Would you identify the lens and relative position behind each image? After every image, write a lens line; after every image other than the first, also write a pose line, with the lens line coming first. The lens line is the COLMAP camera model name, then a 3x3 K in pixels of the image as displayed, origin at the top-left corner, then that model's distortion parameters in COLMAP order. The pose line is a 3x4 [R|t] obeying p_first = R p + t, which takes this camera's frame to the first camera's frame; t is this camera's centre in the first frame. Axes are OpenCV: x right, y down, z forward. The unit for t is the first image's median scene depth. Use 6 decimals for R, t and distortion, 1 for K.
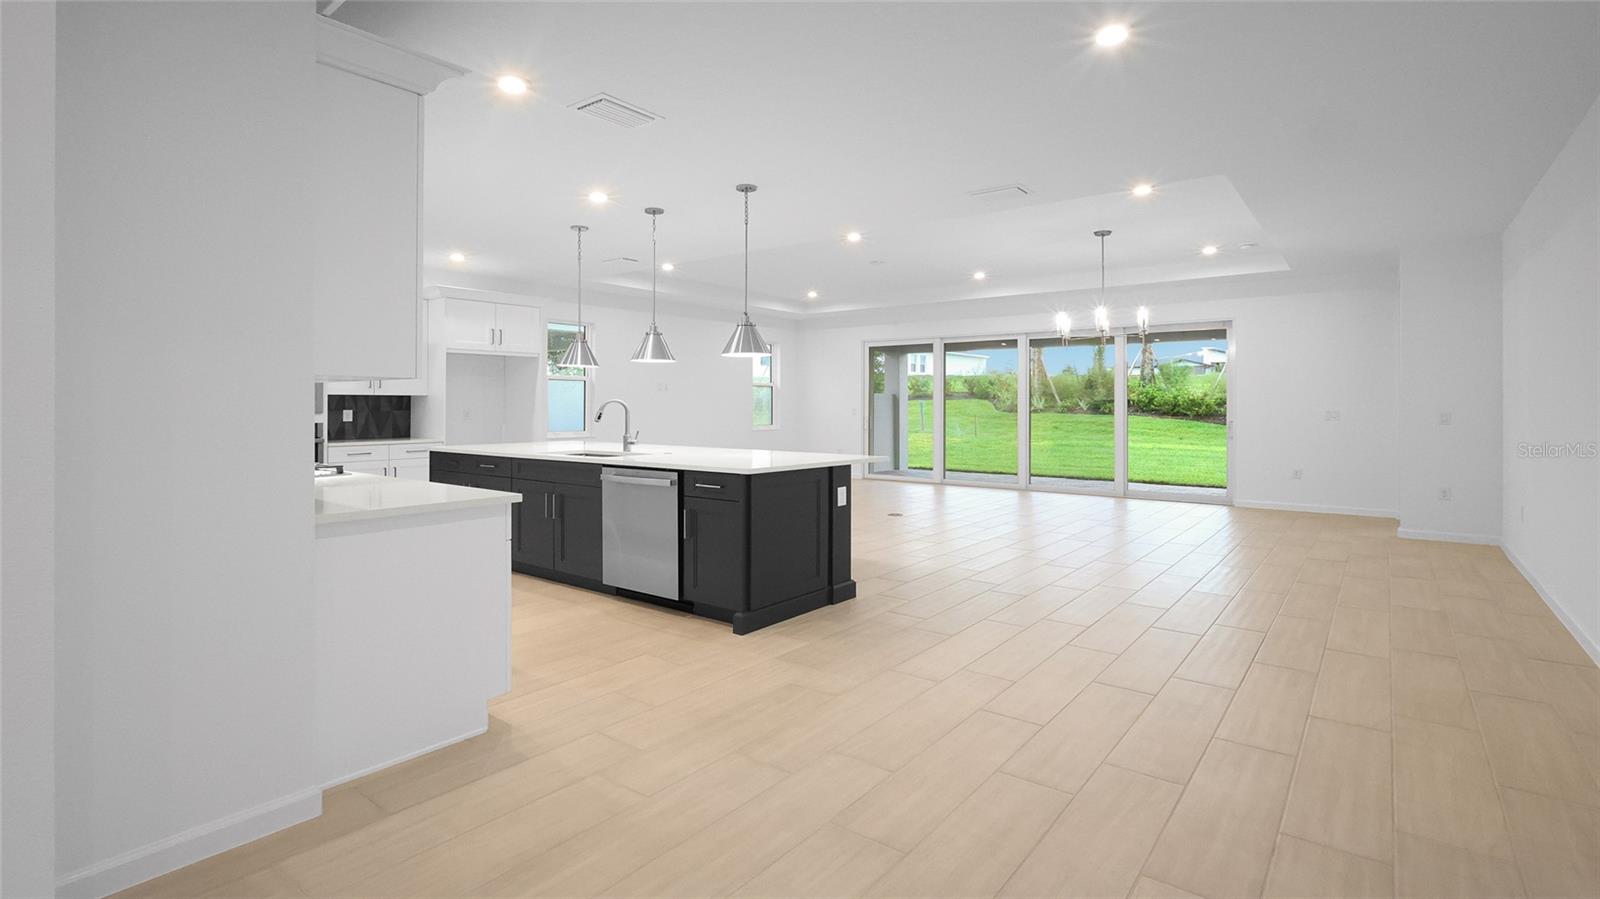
lens RADIAL K [[753.8, 0, 805.1], [0, 753.8, 403.3], [0, 0, 1]] dist [0.000534, 0.000306]
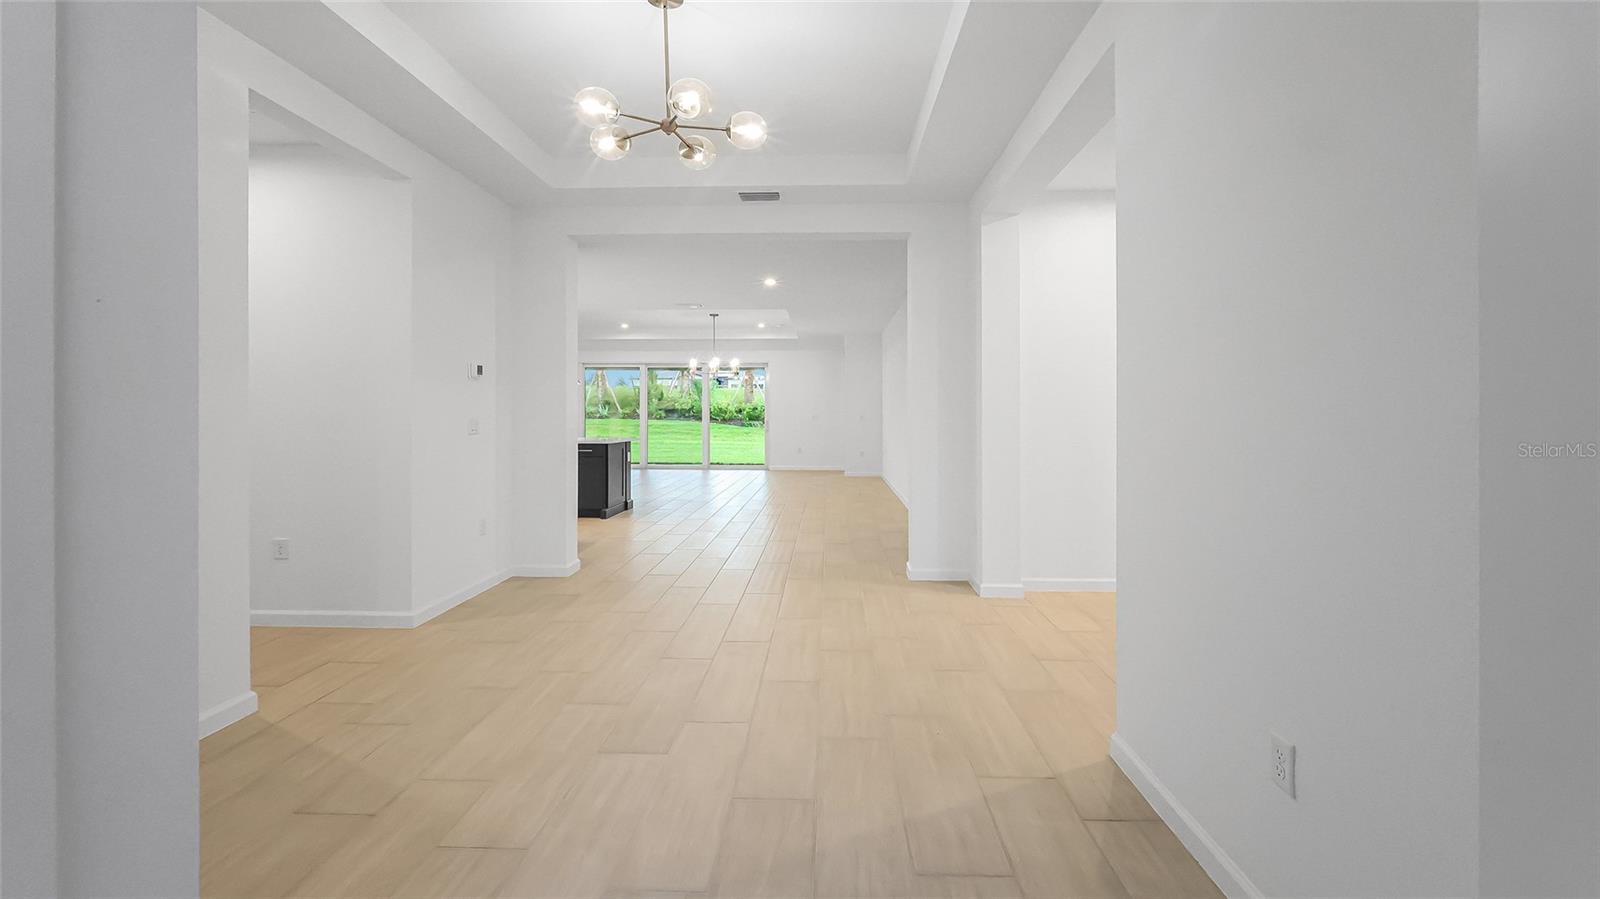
lens RADIAL K [[753.8, 0, 805.1], [0, 753.8, 403.3], [0, 0, 1]] dist [0.000534, 0.000306]
pose [[0.811754, 0.005888, 0.583970, -0.611786], [0.000052, 0.999948, -0.010154, 0.000832], [-0.583999, 0.008273, 0.811712, -0.739997]]
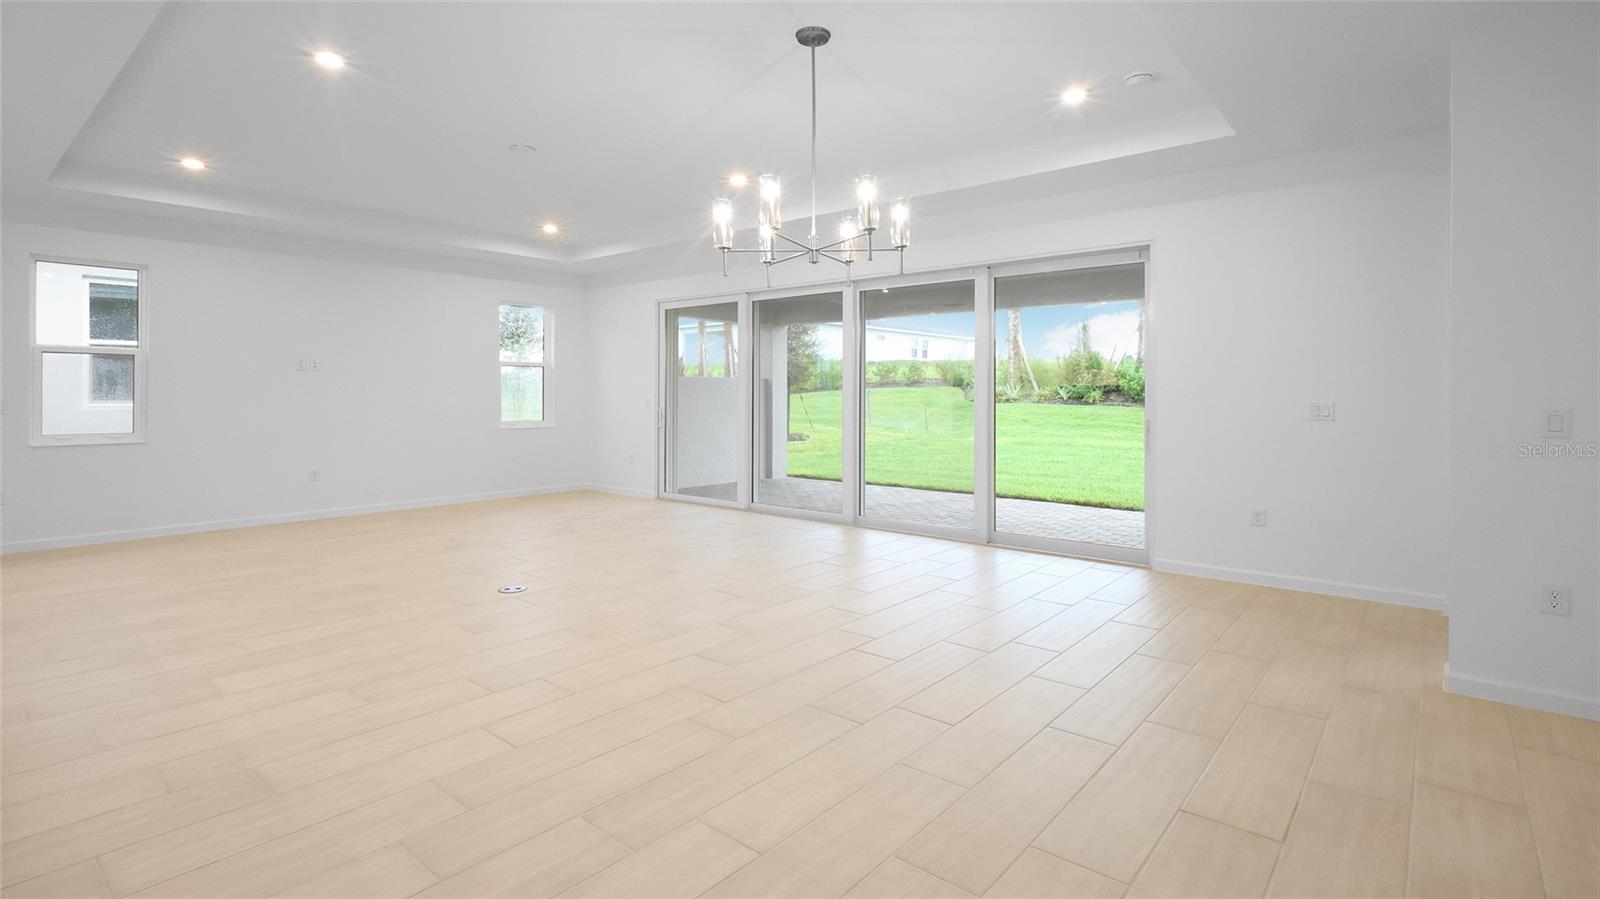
lens RADIAL K [[763.2, 0, 799.6], [0, 763.2, 397.8], [0, 0, 1]] dist [-0.003512, -0.000567]
pose [[0.999007, 0.000739, -0.044542, 0.533081], [-0.000376, 0.999967, 0.008153, 0.002080], [0.044546, -0.008128, 0.998974, 0.666701]]
